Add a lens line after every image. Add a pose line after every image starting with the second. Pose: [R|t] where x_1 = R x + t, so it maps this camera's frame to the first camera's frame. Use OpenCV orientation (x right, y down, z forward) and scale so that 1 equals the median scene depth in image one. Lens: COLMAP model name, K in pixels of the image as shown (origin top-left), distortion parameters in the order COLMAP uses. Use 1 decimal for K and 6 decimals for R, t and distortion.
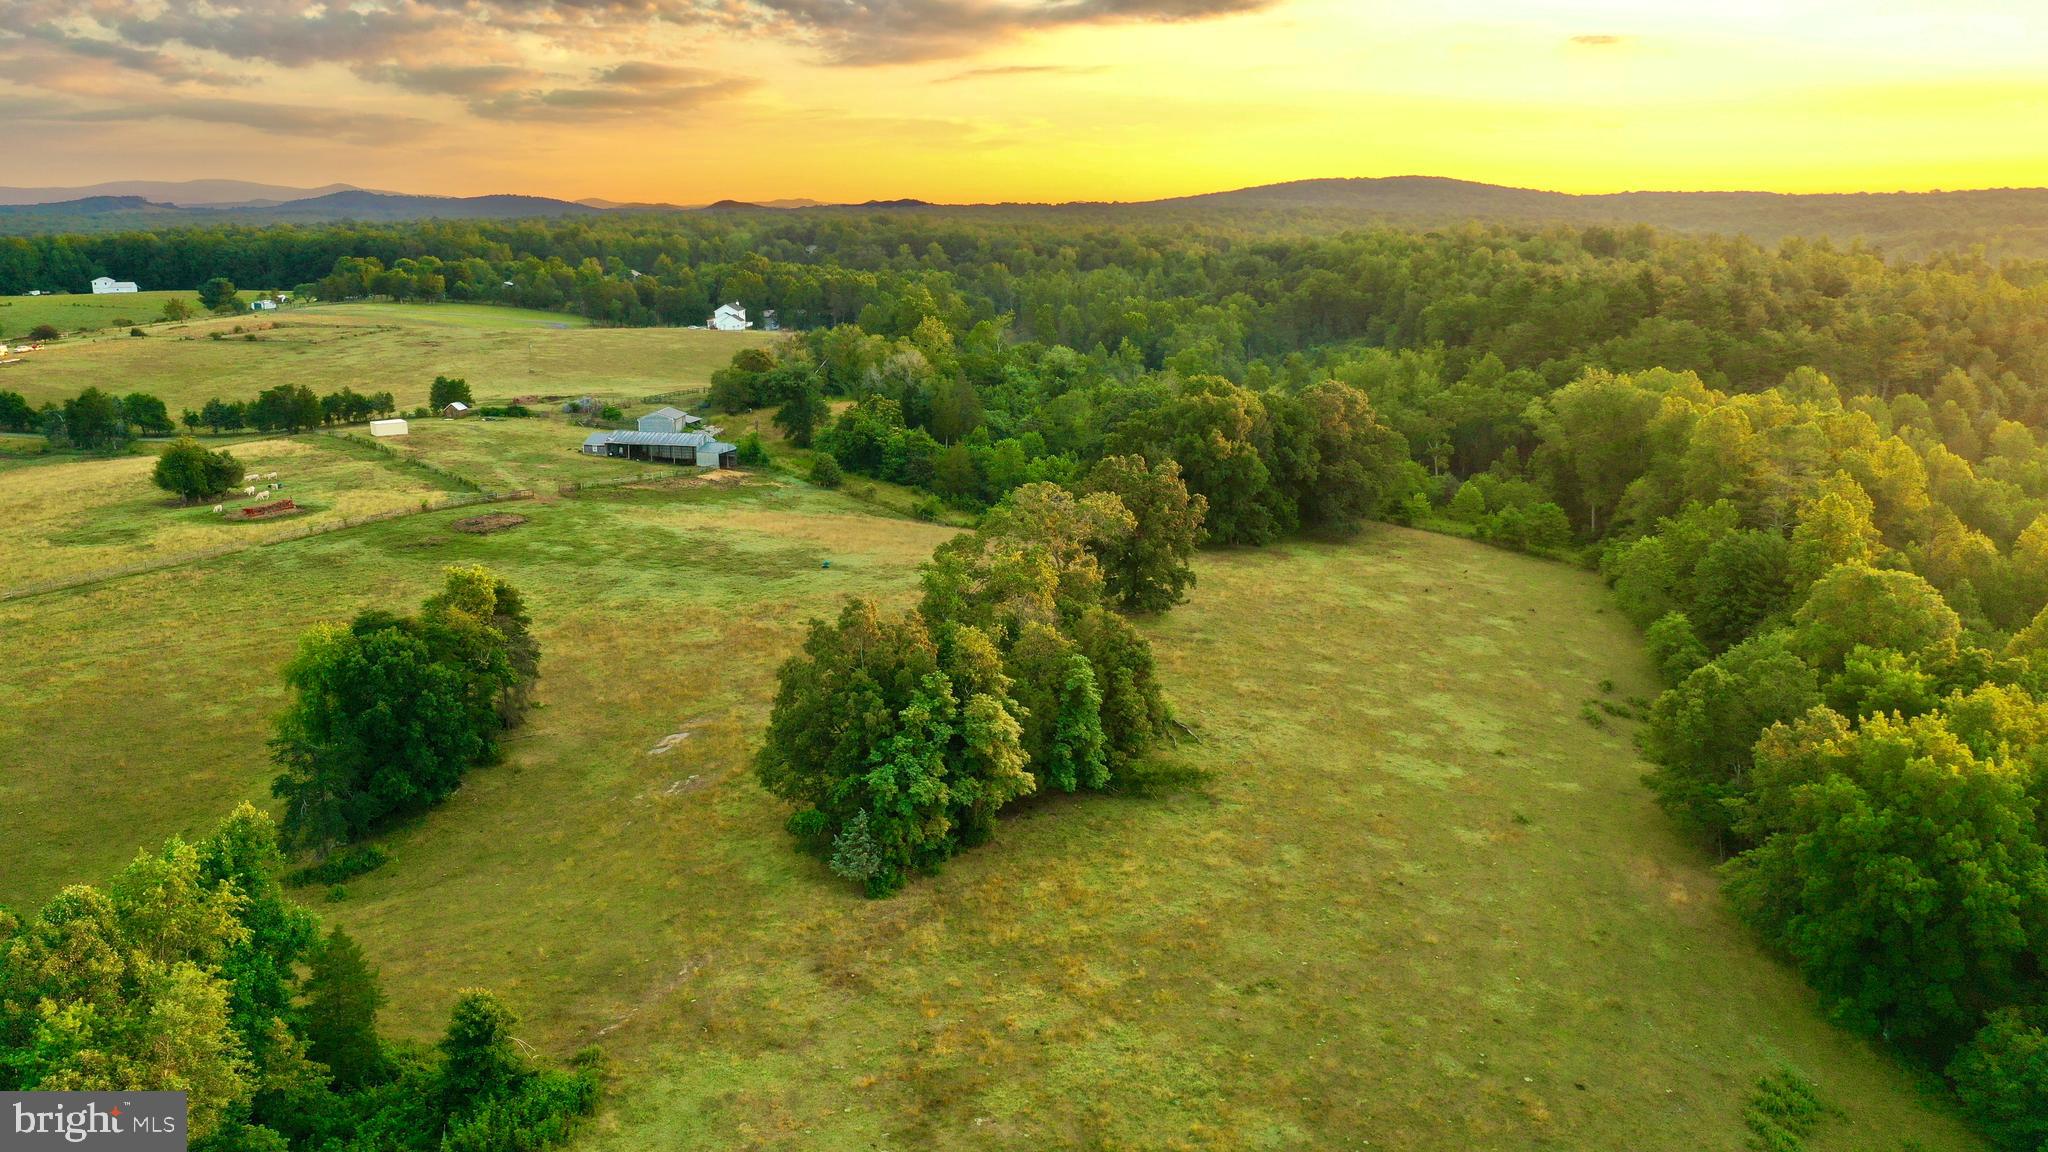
lens RADIAL K [[1609.3, 0, 1043.2], [0, 1609.3, 516.6], [0, 0, 1]] dist [-0.004522, 0.004681]
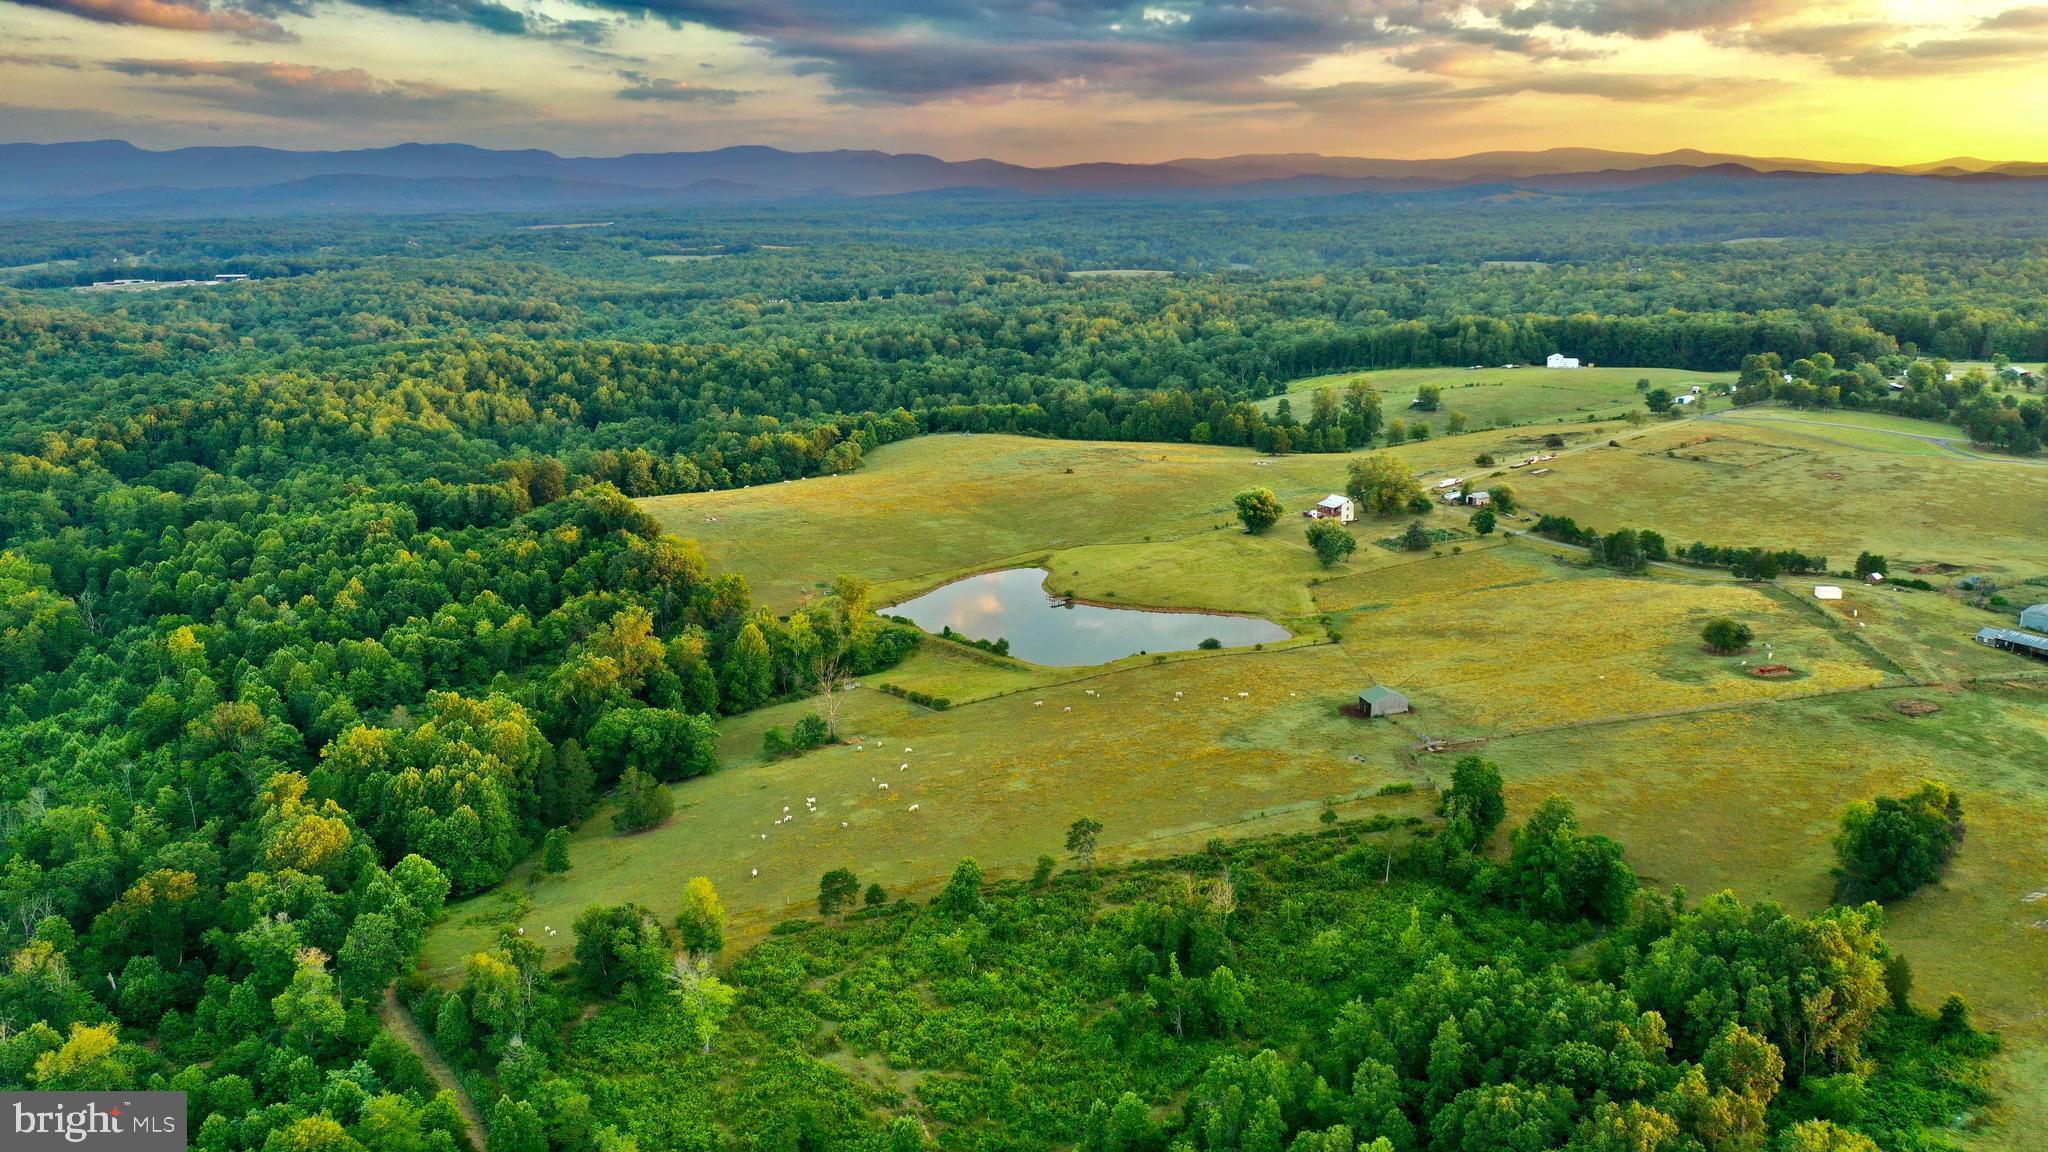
lens RADIAL K [[1609.3, 0, 1015.6], [0, 1609.3, 482.7], [0, 0, 1]] dist [-0.004522, 0.004681]
pose [[0.703500, 0.115096, -0.701313, 0.126097], [-0.115194, 0.992217, 0.047284, -0.193261], [0.701297, 0.047522, 0.711283, -0.793591]]
